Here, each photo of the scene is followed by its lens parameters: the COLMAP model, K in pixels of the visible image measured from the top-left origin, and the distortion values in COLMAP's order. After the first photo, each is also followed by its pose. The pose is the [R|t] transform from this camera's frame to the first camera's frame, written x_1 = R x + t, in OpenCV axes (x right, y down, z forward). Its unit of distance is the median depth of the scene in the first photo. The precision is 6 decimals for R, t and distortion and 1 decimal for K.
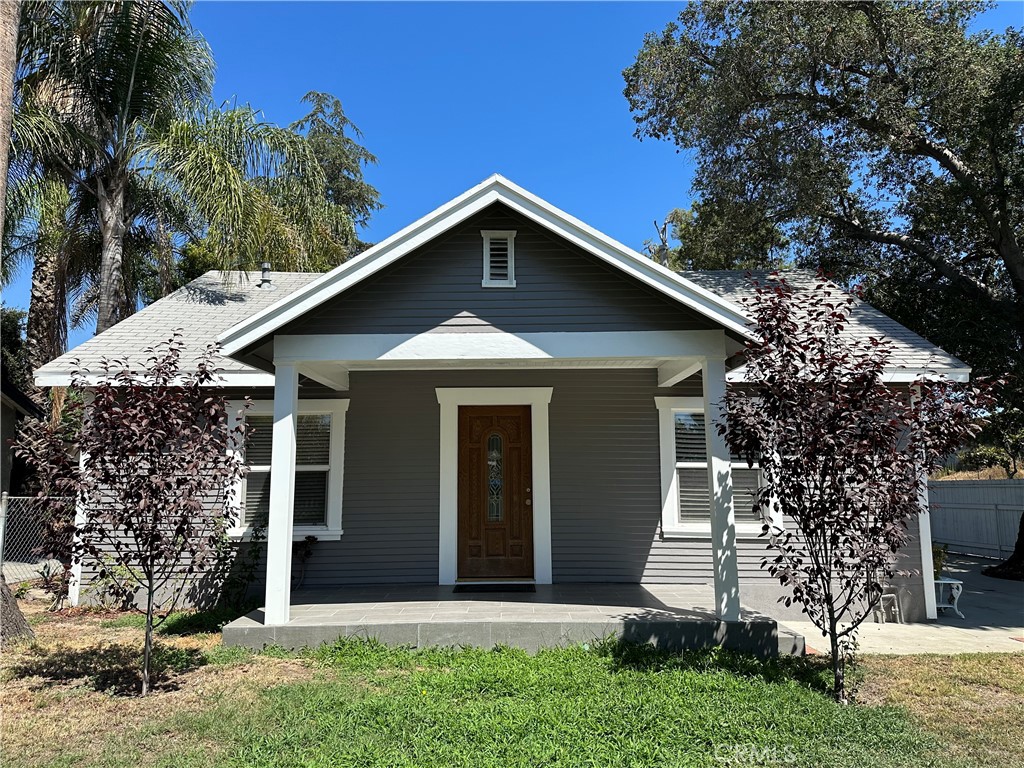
lens RADIAL K [[707.5, 0, 512.0], [0, 707.5, 384.0], [0, 0, 1]] dist [0.059134, 0.000468]
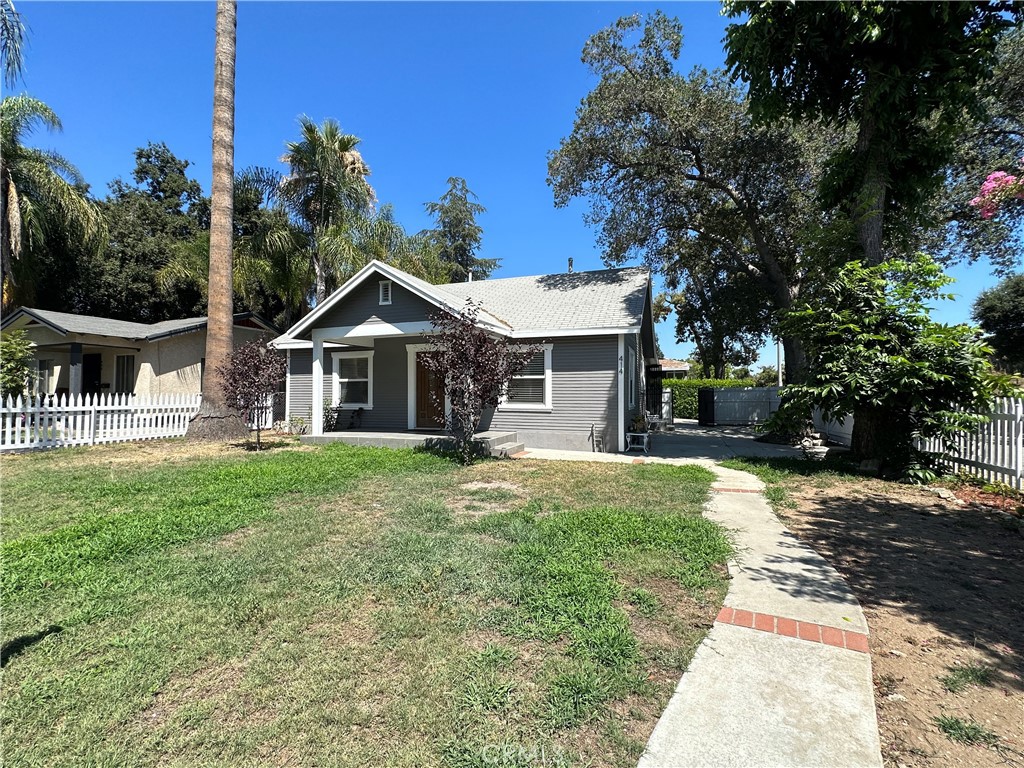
lens RADIAL K [[450.7, 0, 512.0], [0, 450.7, 384.0], [0, 0, 1]] dist [-0.004262, -0.000346]
pose [[0.951737, 0.003311, -0.306897, 0.875770], [0.031494, 0.993610, 0.108386, -0.019817], [0.305294, -0.112821, 0.945551, -0.364564]]
